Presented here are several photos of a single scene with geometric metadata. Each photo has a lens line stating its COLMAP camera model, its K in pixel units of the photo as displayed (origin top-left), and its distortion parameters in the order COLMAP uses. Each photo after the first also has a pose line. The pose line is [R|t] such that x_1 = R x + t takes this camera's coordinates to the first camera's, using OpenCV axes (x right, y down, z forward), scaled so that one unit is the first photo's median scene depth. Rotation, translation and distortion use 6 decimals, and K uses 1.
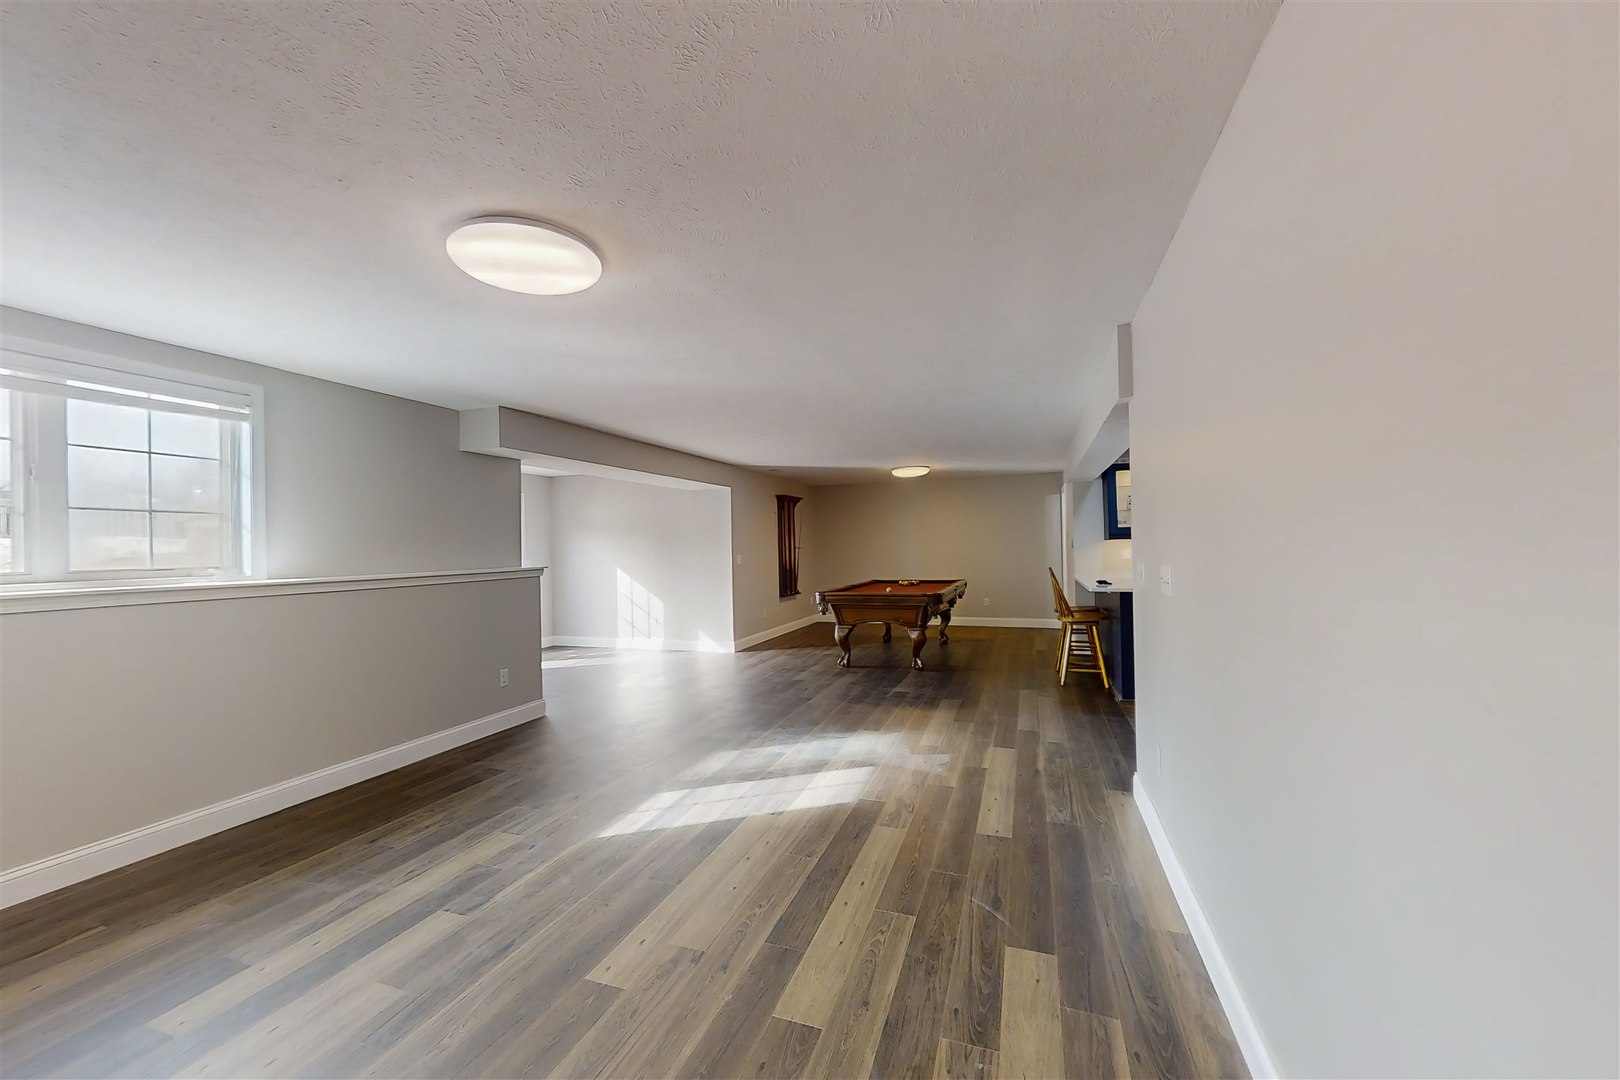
lens RADIAL K [[602.7, 0, 815.4], [0, 602.7, 541.2], [0, 0, 1]] dist [-0.000625, -0.000133]
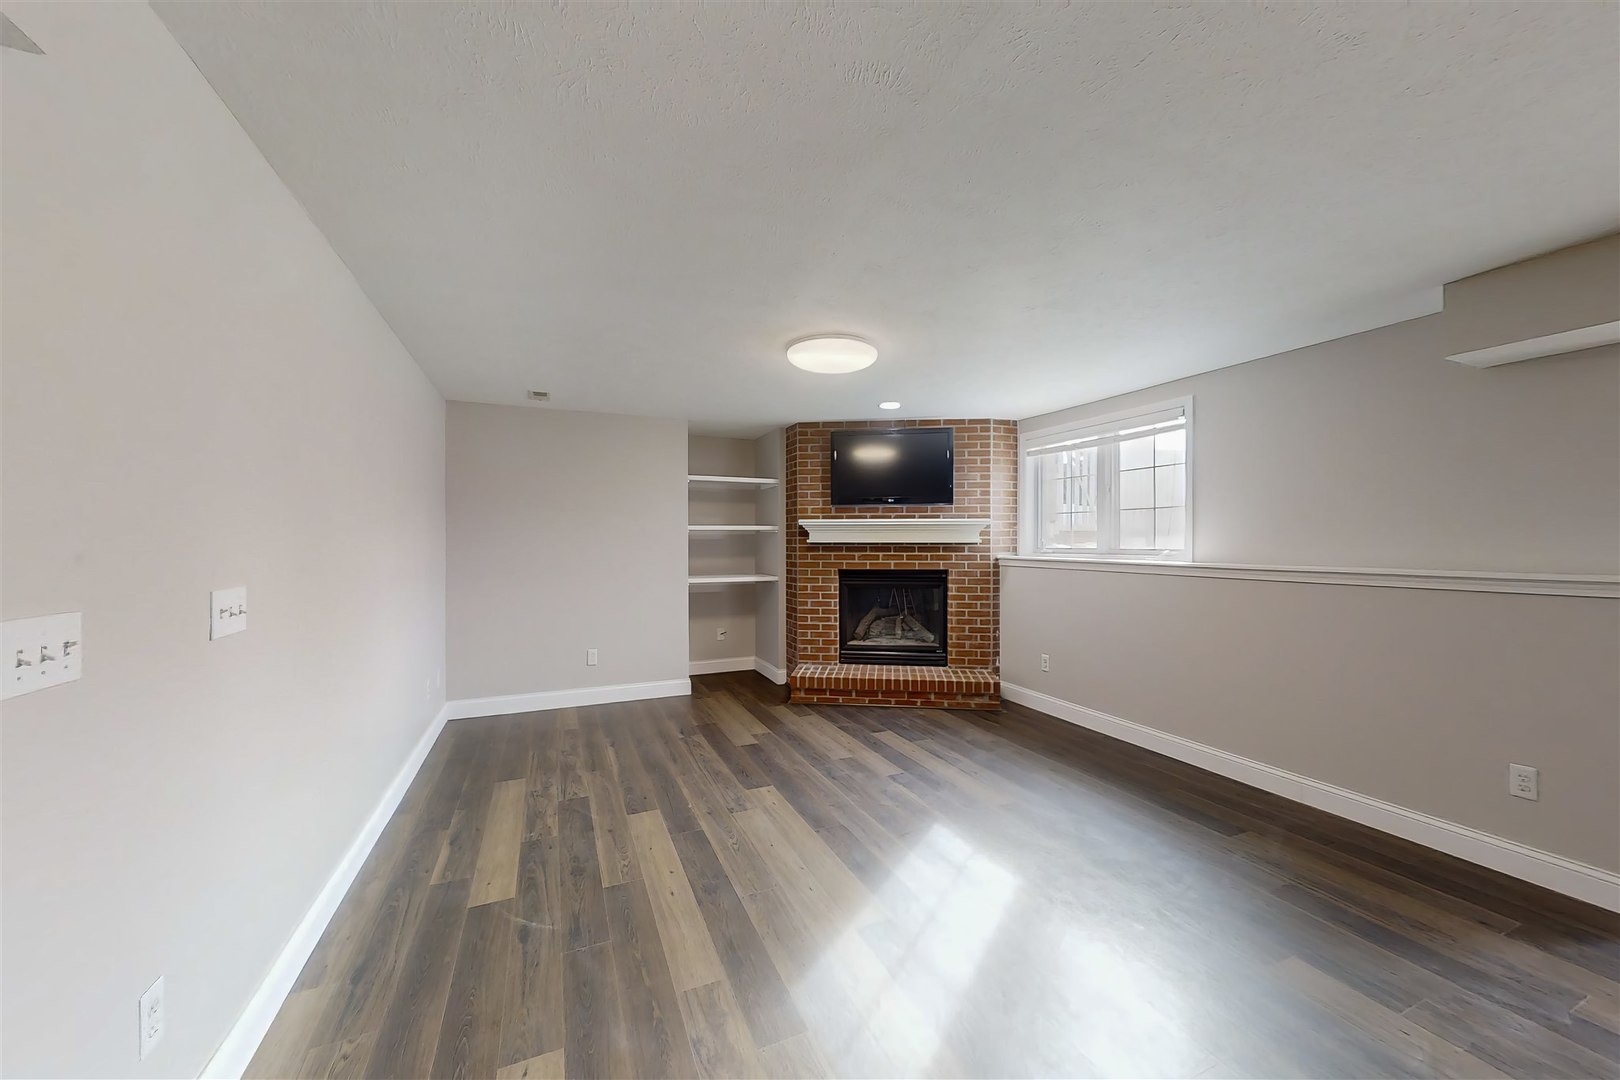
lens RADIAL K [[602.7, 0, 816.6], [0, 602.7, 541.3], [0, 0, 1]] dist [-0.000625, -0.000133]
pose [[-0.729074, 0.019970, -0.684143, 0.598121], [0.019933, 0.999770, 0.007941, 0.001694], [0.684144, -0.007848, -0.729305, 2.000208]]
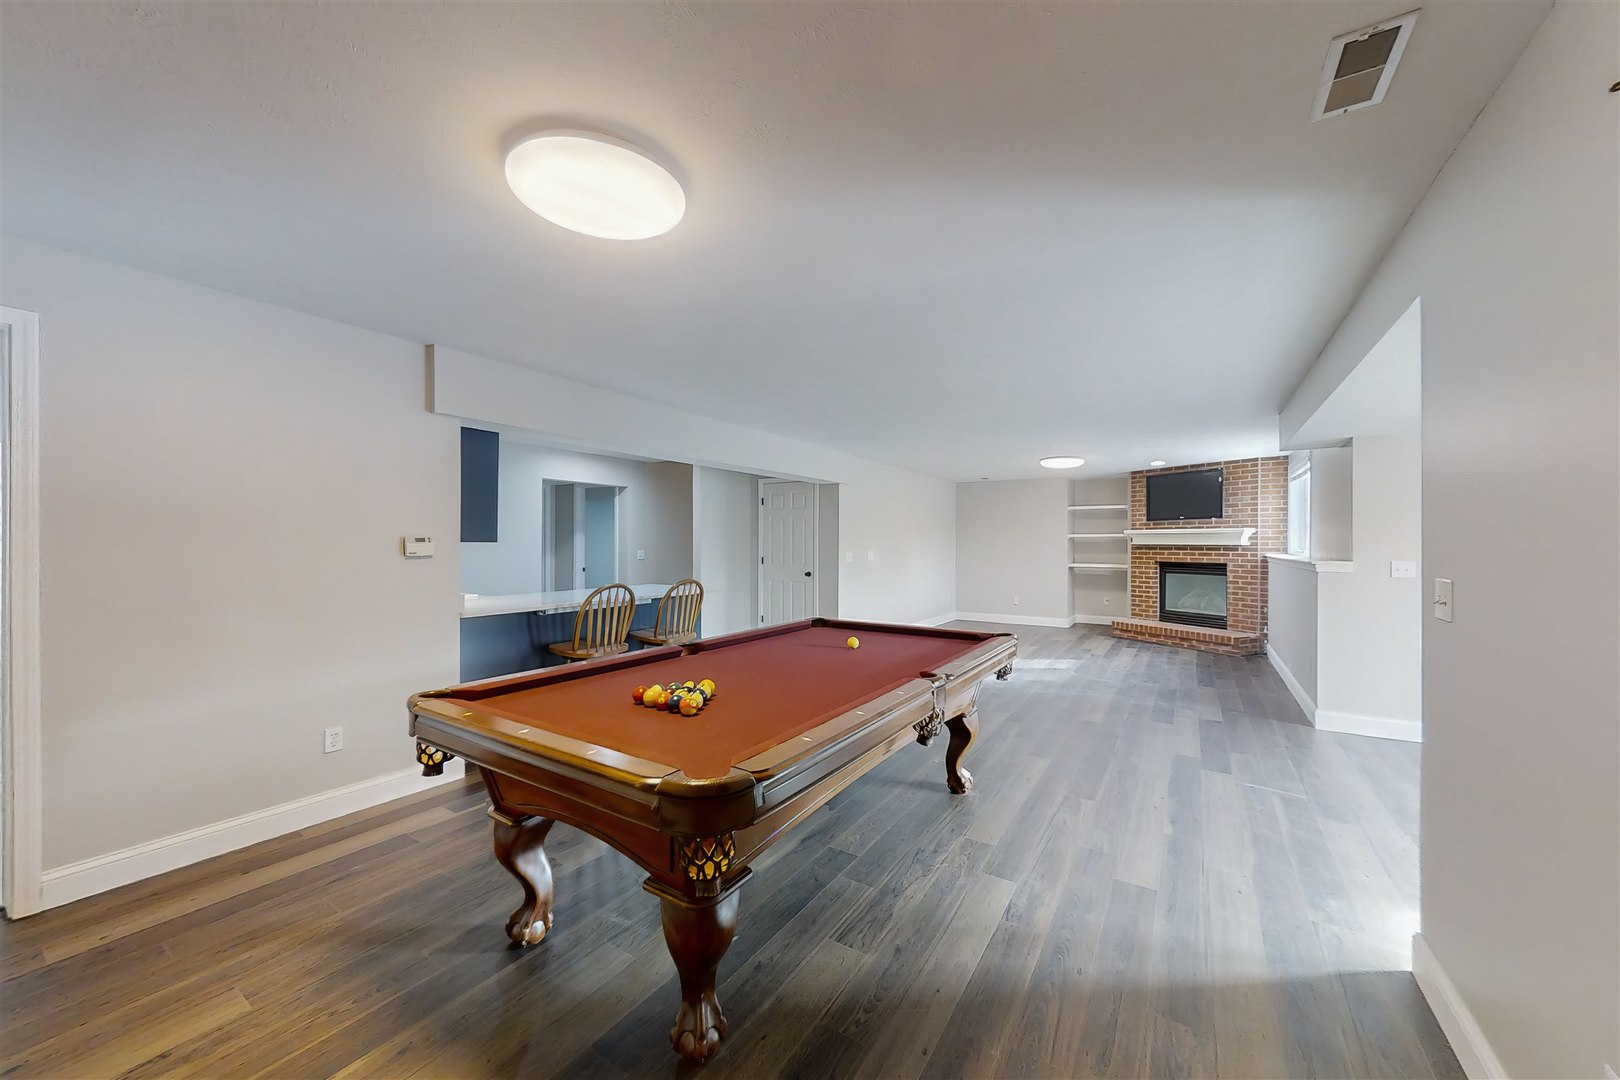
lens RADIAL K [[602.7, 0, 810.2], [0, 602.7, 542.8], [0, 0, 1]] dist [-0.000625, -0.000133]
pose [[-0.973060, 0.013571, 0.230154, 0.300338], [0.010716, 0.999849, -0.013649, 0.030874], [-0.230304, -0.010815, -0.973059, 3.661376]]
